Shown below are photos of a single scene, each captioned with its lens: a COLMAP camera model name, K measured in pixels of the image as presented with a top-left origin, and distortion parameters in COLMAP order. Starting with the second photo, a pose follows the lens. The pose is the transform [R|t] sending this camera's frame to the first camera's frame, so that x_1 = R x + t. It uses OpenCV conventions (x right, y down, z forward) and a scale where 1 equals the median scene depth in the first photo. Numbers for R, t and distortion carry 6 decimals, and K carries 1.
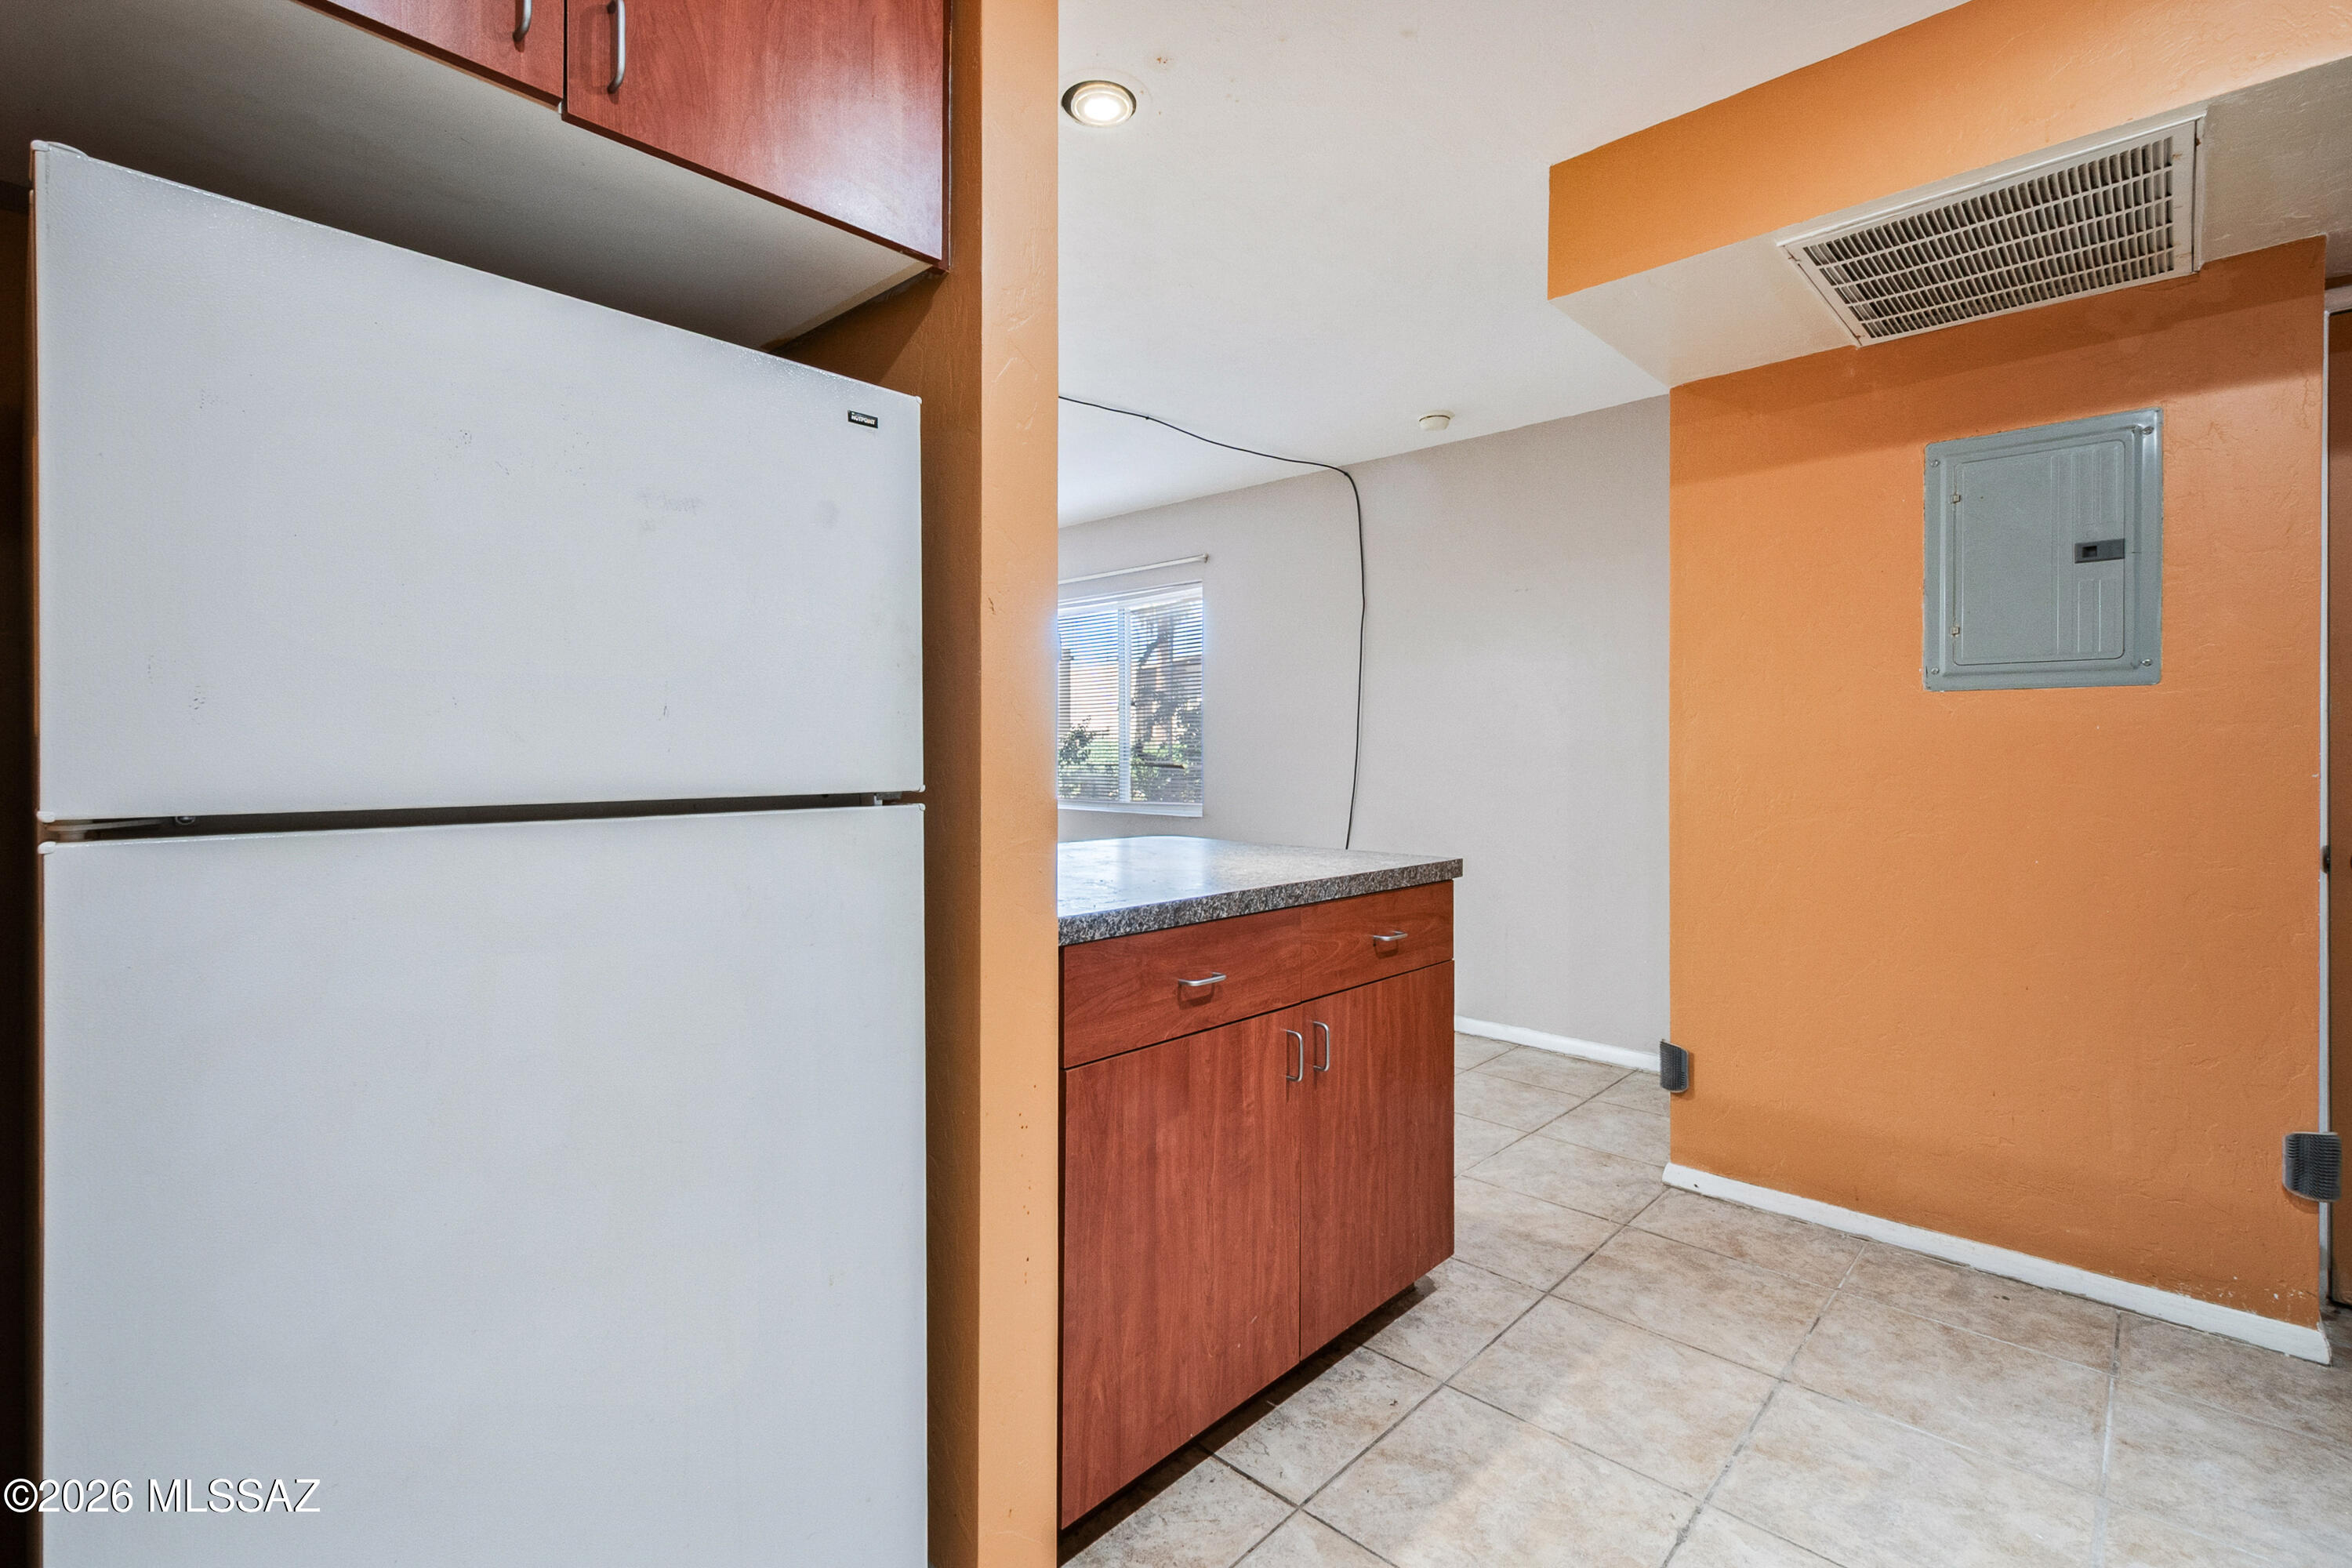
lens RADIAL K [[1050.5, 0, 1176.0], [0, 1050.5, 751.1], [0, 0, 1]] dist [0.001396, 0.000146]
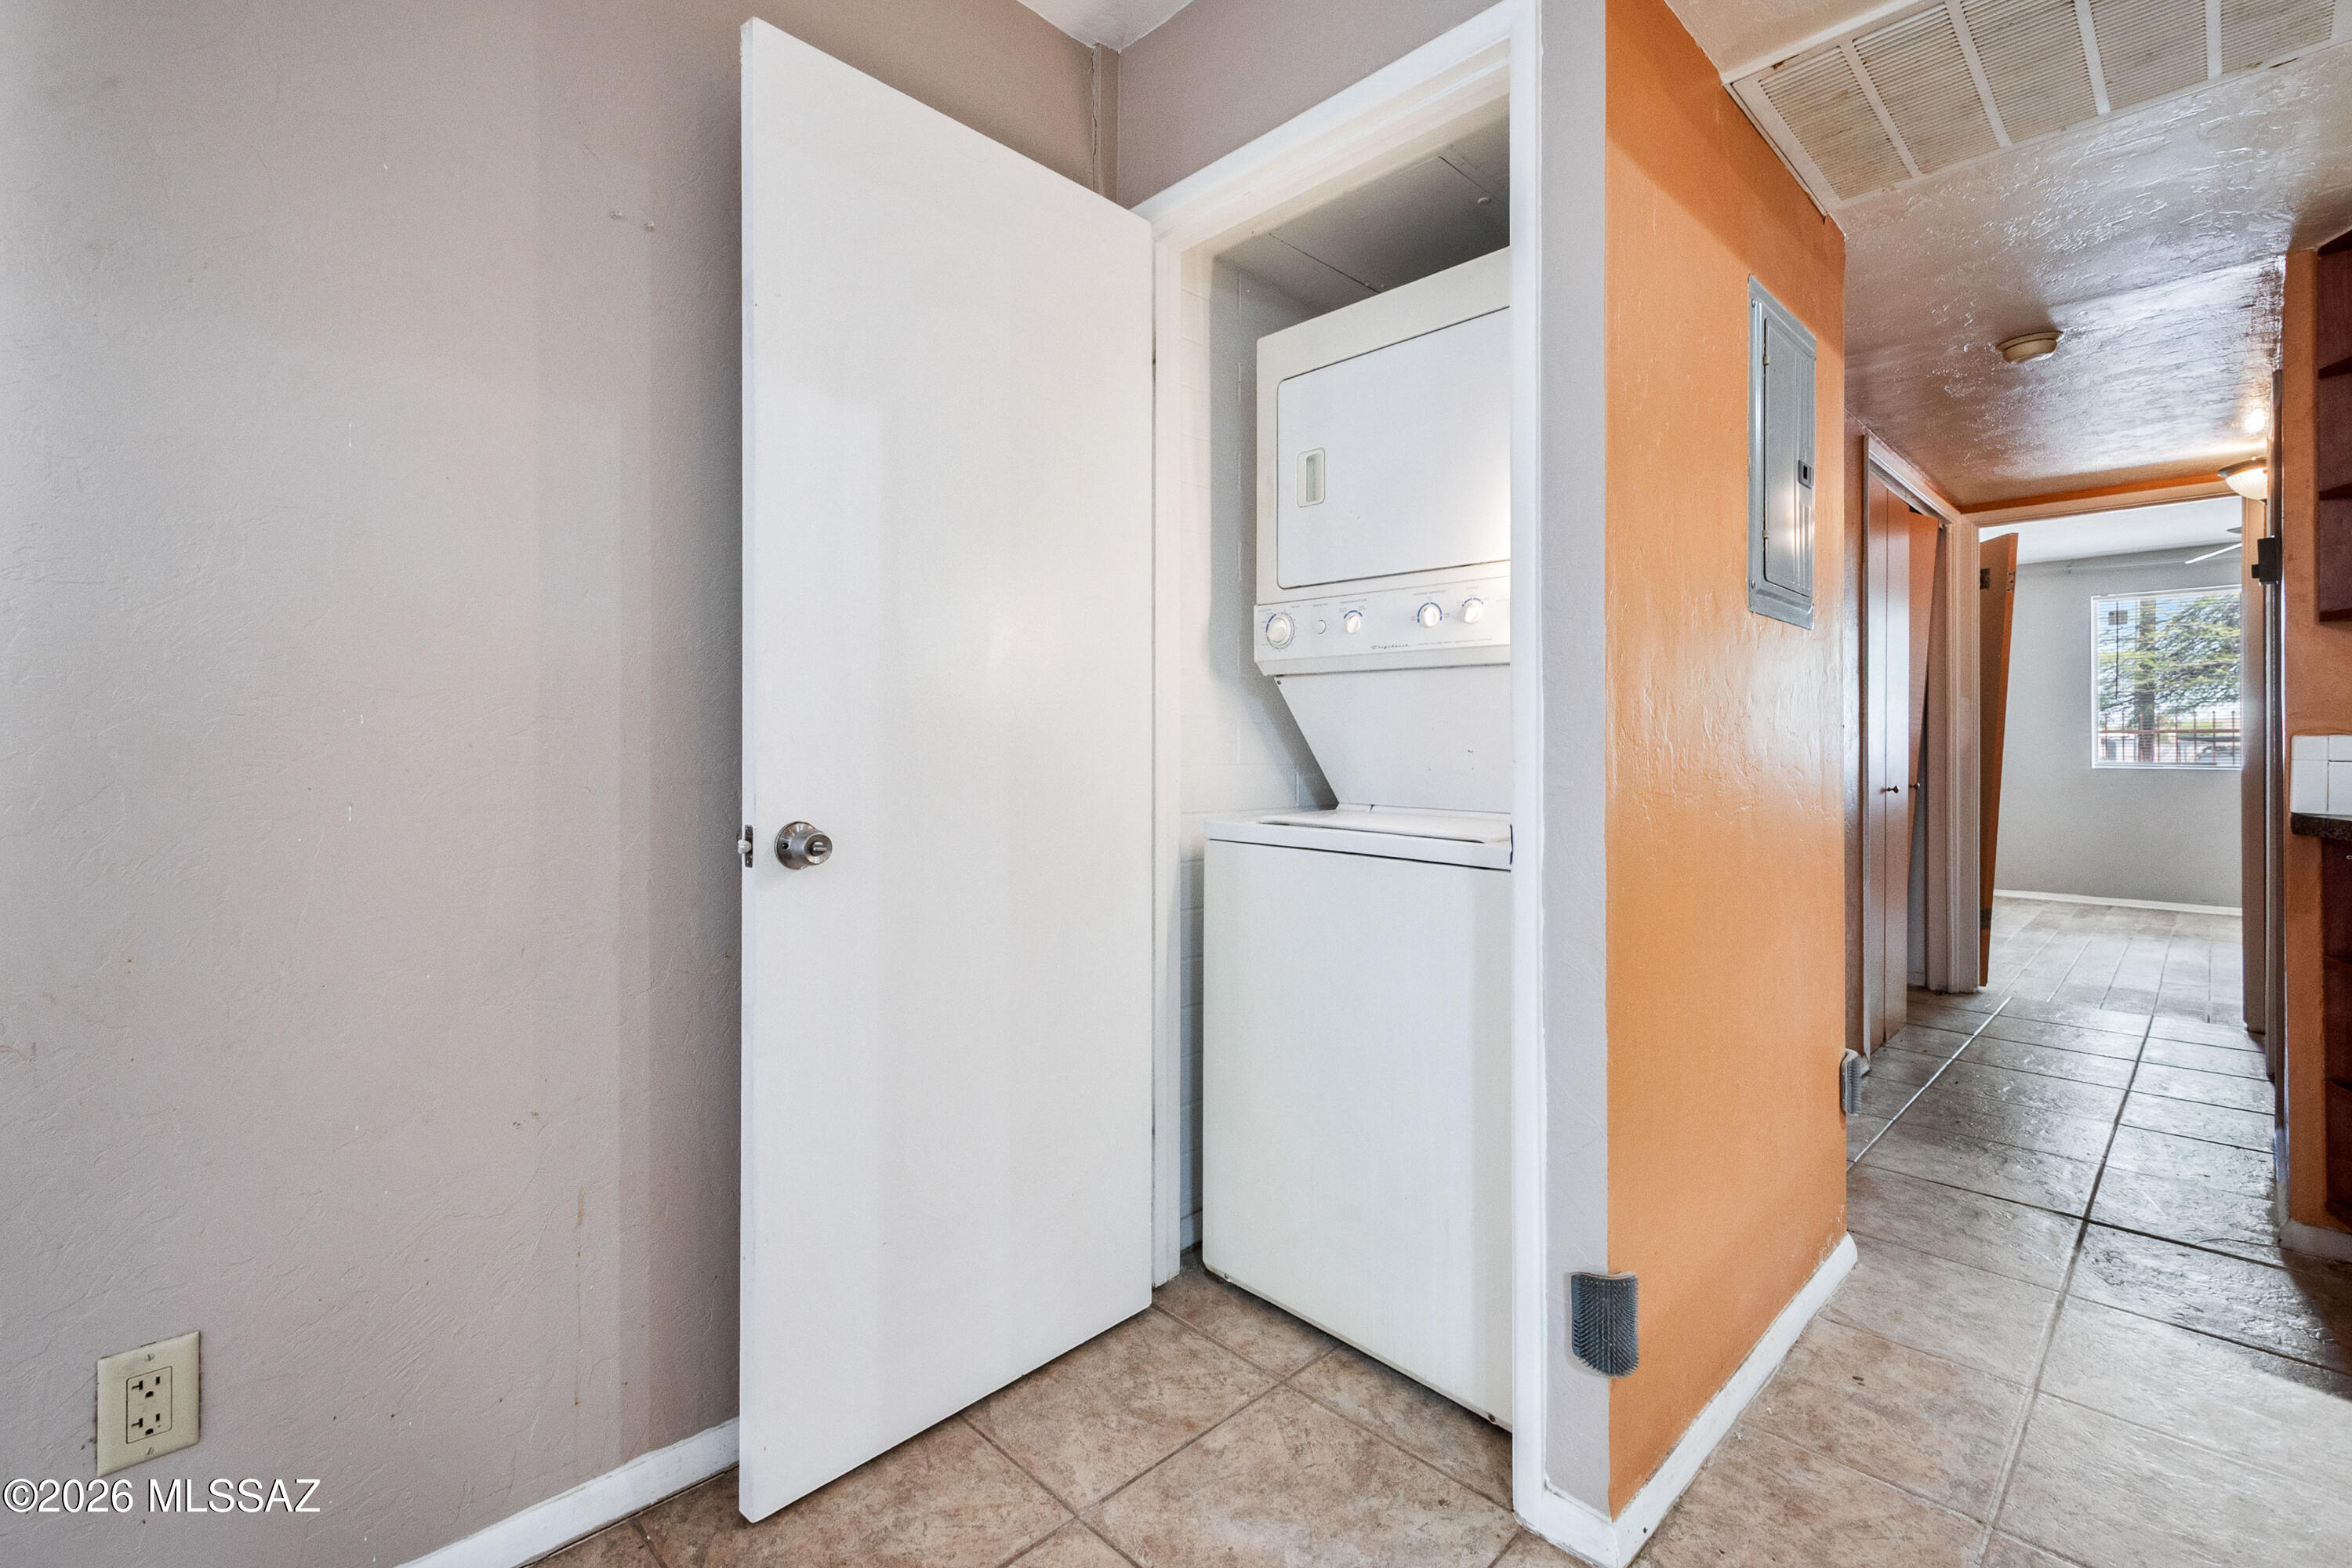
lens RADIAL K [[1046.8, 0, 1172.2], [0, 1046.8, 745.7], [0, 0, 1]] dist [0.001958, -0.000025]
pose [[0.036858, 0.001928, 0.999319, -0.031526], [-0.004425, 0.999989, -0.001766, 0.048650], [-0.999311, -0.004357, 0.036866, 1.694542]]
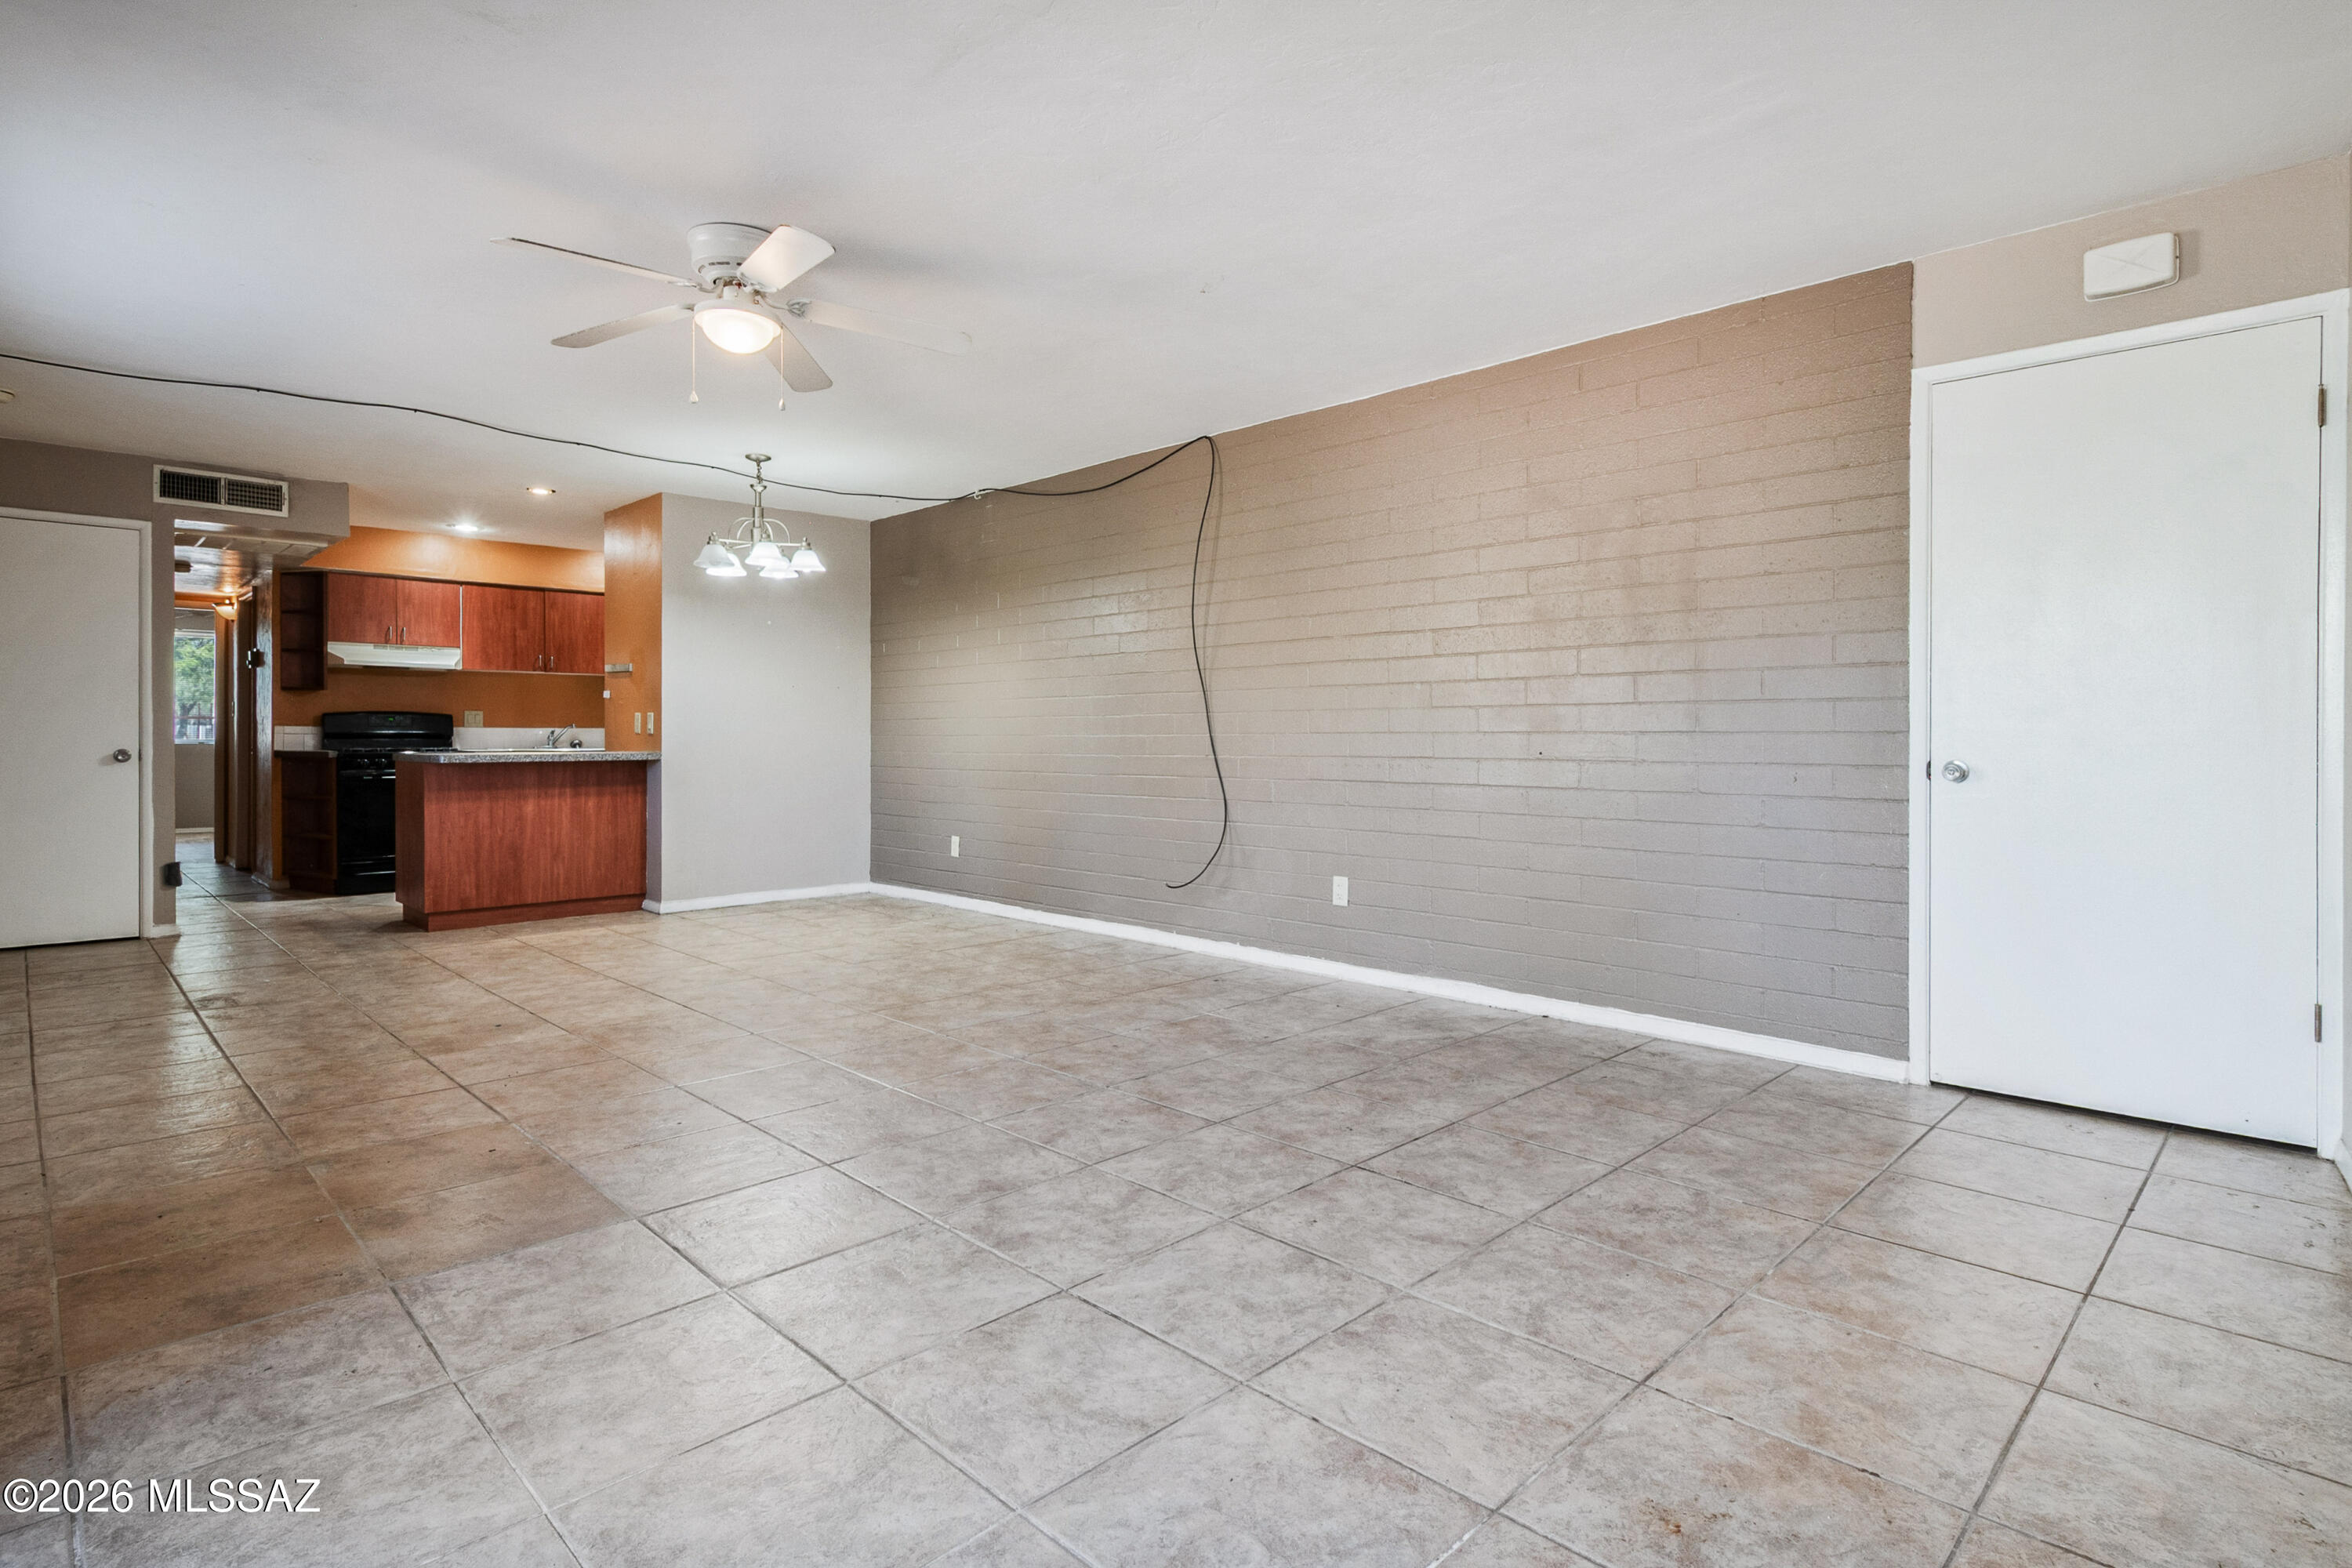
lens RADIAL K [[1188.0, 0, 1169.2], [0, 1188.0, 727.6], [0, 0, 1]] dist [-0.001101, -0.000526]
pose [[-0.999260, -0.002516, 0.038393, -2.040964], [-0.002966, 0.999928, -0.011654, 0.077160], [-0.038361, -0.011760, -0.999195, 4.434457]]
